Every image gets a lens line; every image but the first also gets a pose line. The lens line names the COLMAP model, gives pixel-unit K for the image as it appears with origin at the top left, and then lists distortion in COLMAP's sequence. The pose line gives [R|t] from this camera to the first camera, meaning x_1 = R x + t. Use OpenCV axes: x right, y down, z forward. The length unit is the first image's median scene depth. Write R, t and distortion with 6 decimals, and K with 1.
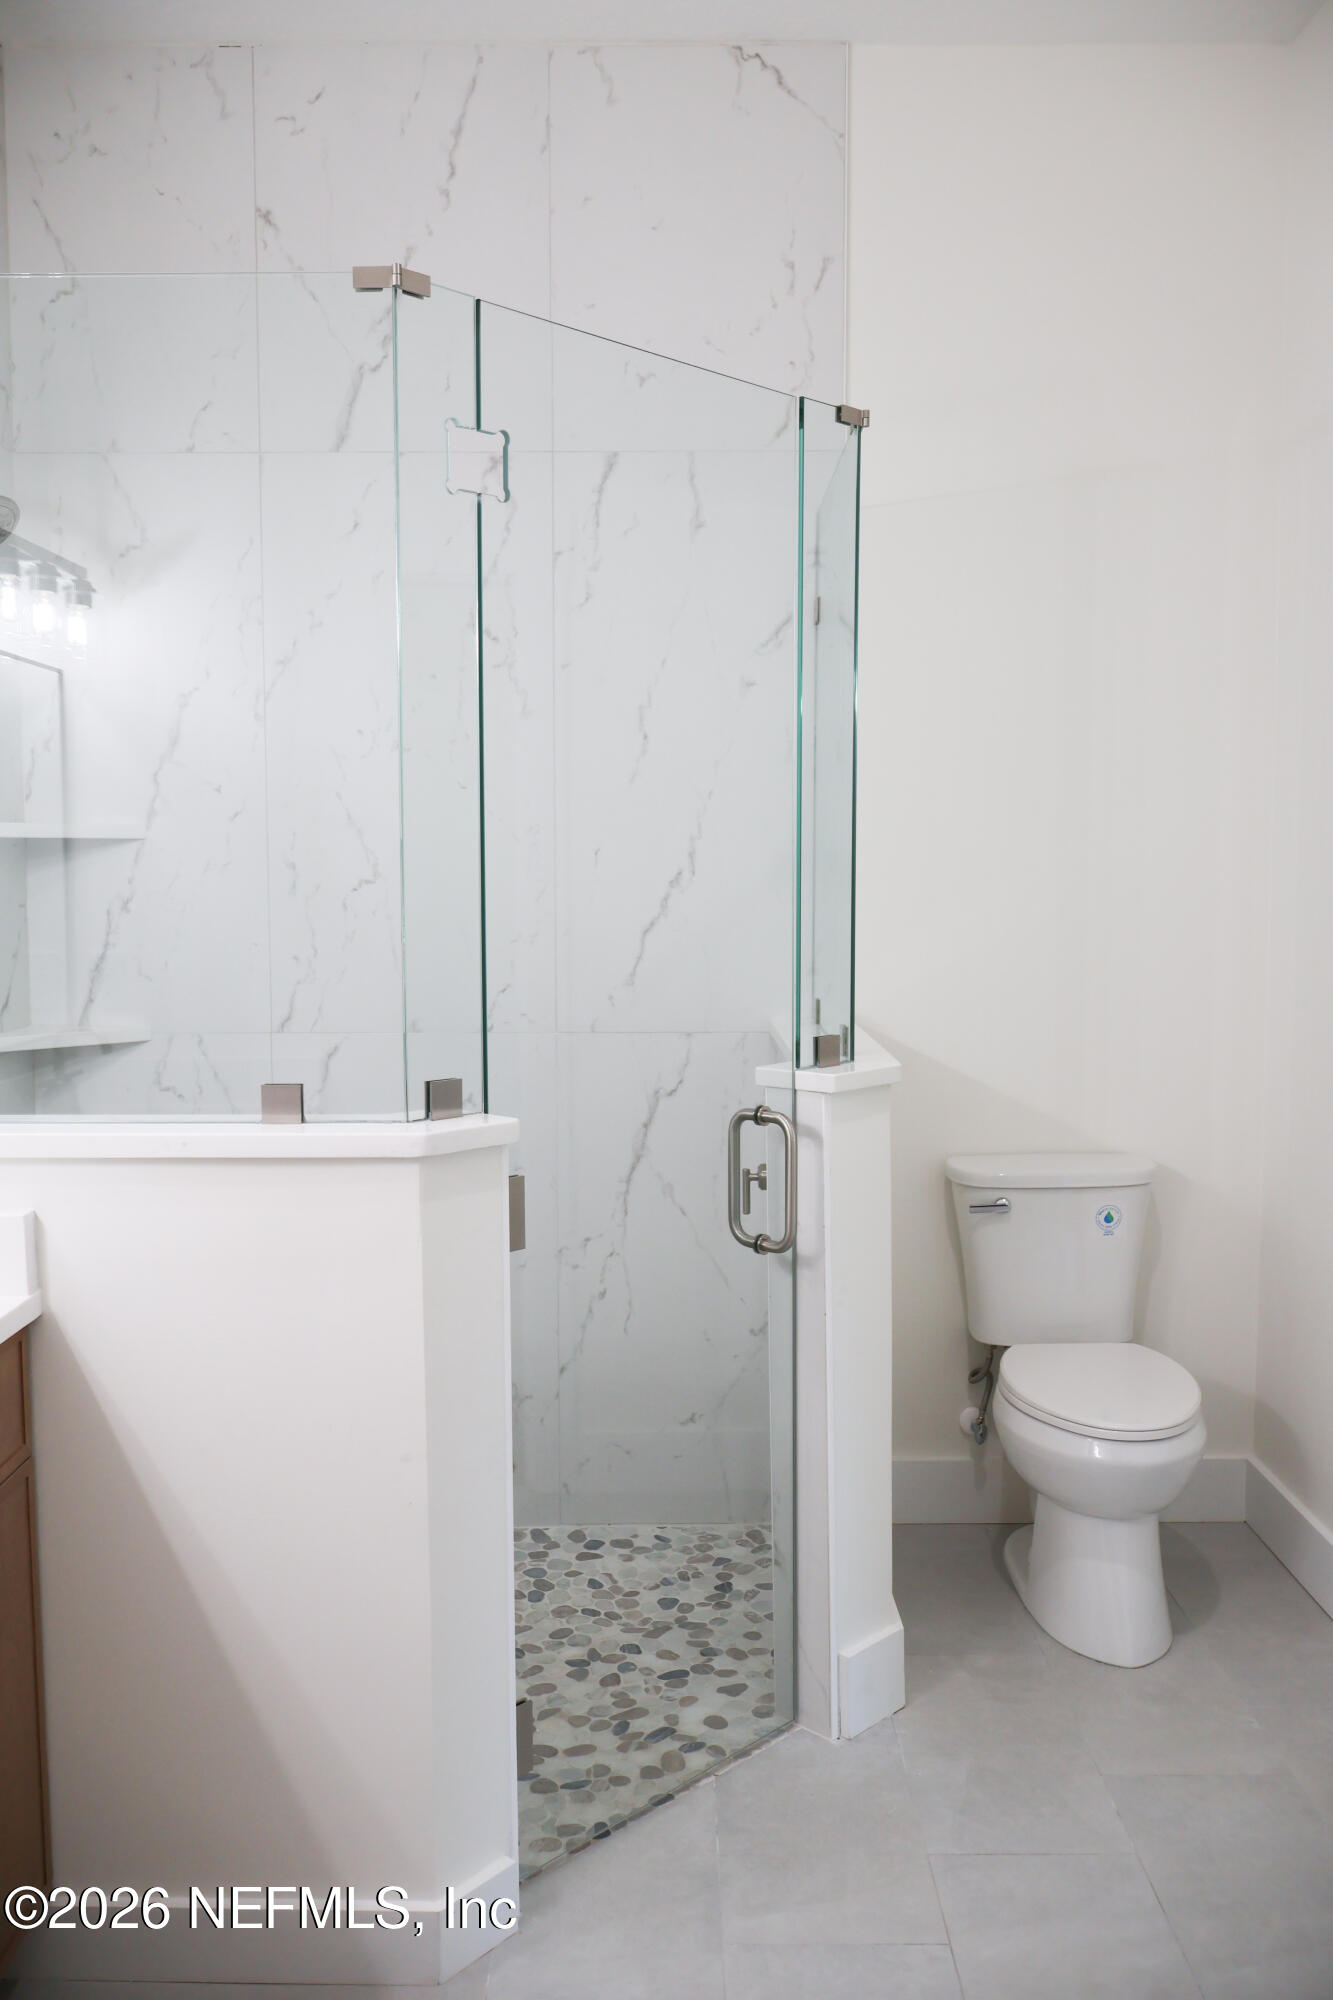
lens RADIAL K [[1671.6, 0, 662.6], [0, 1671.6, 997.5], [0, 0, 1]] dist [-0.007637, 0.012539]
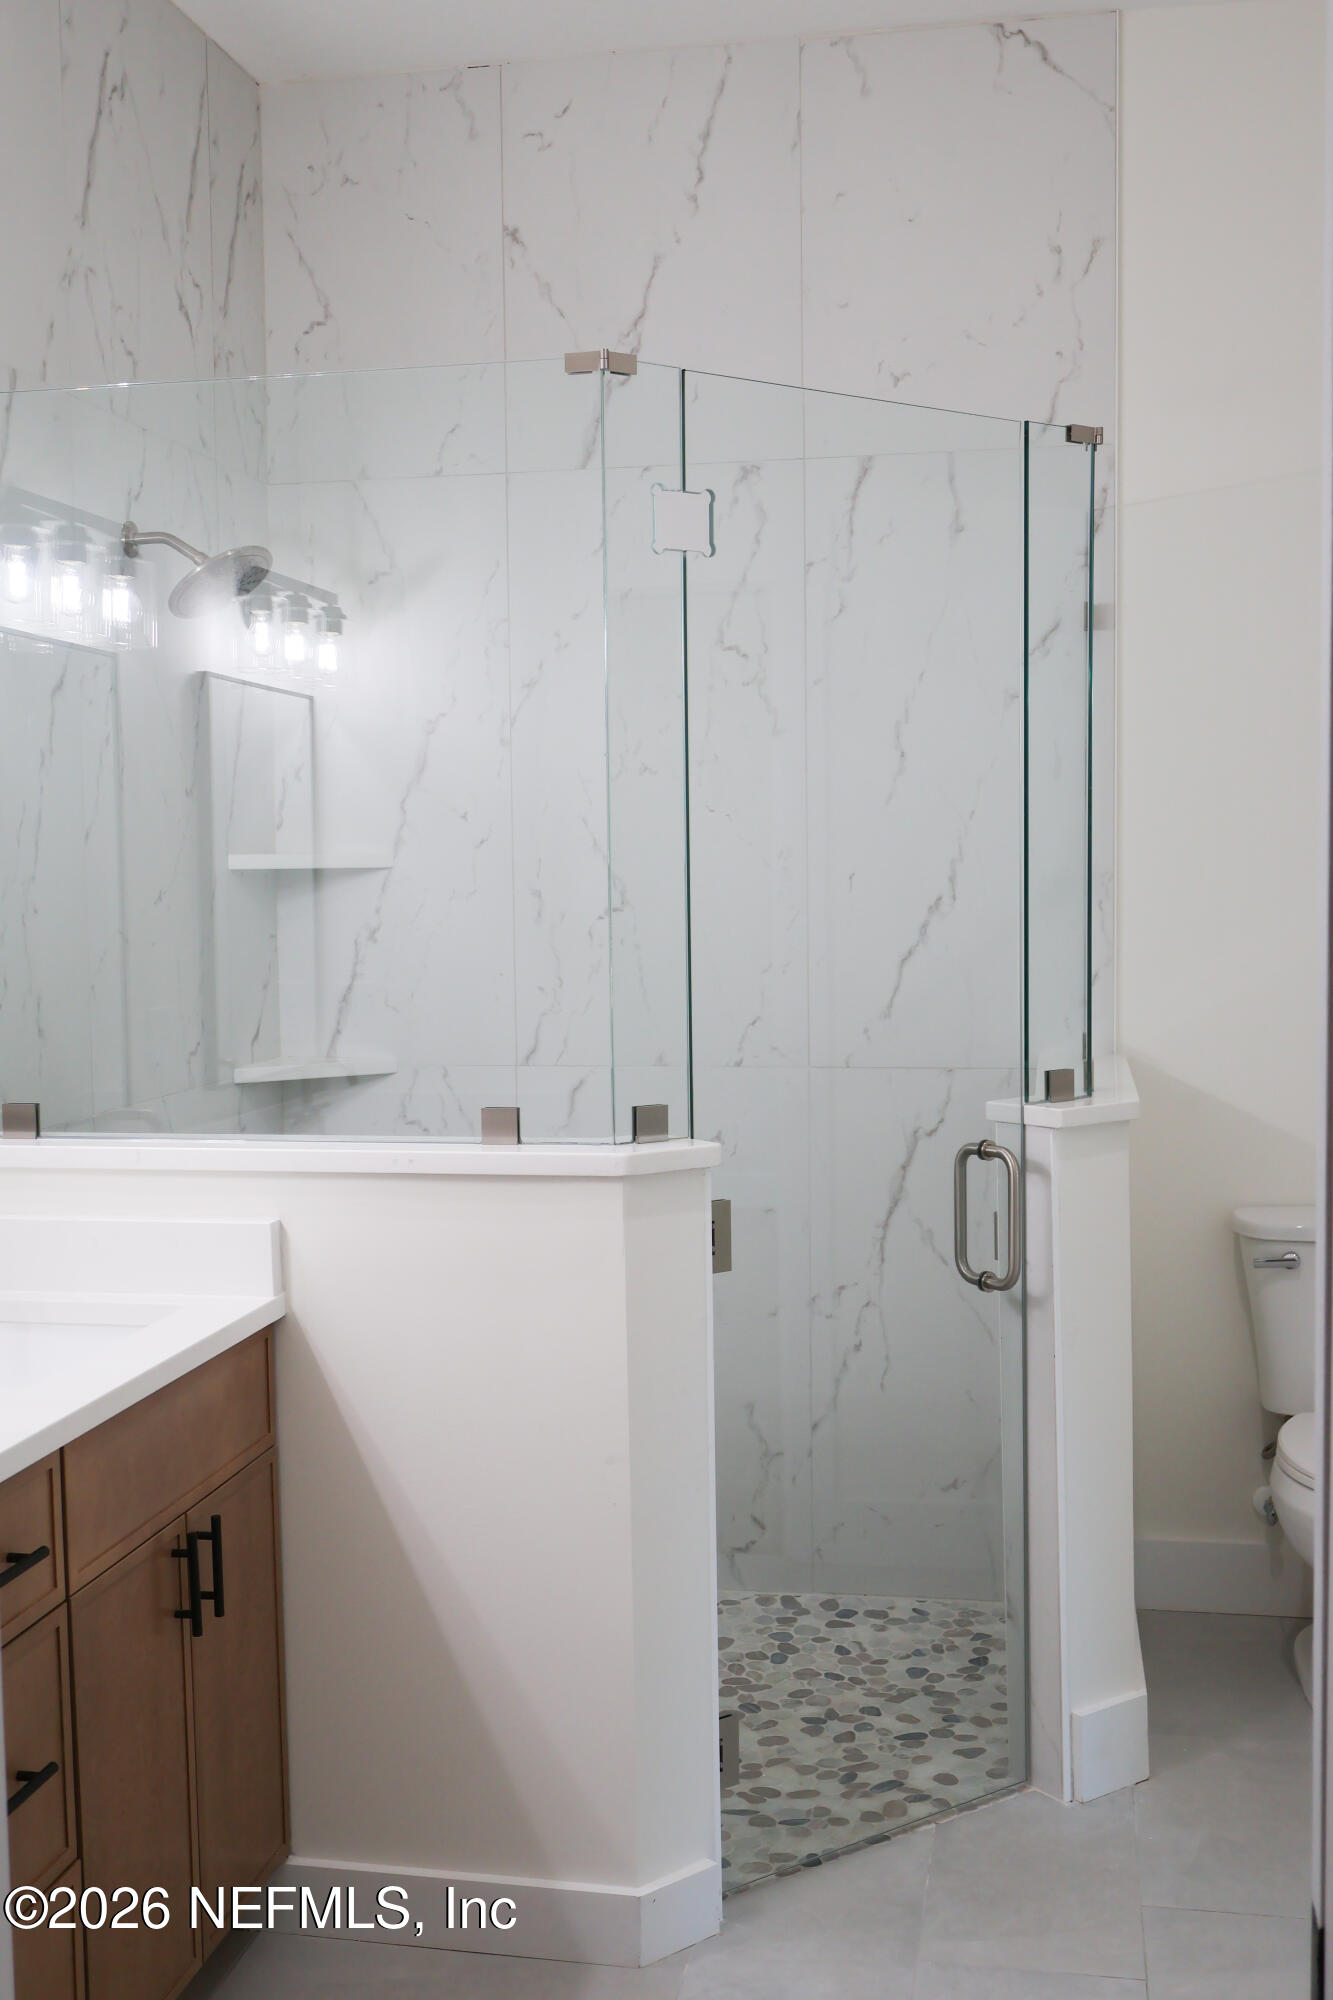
lens RADIAL K [[2069.1, 0, 668.2], [0, 2069.1, 997.3], [0, 0, 1]] dist [0.006758, 0.000000]
pose [[0.984129, 0.001161, -0.177450, 0.070494], [-0.004398, 0.999831, -0.017847, 0.002653], [0.177400, 0.018345, 0.983968, -0.178999]]
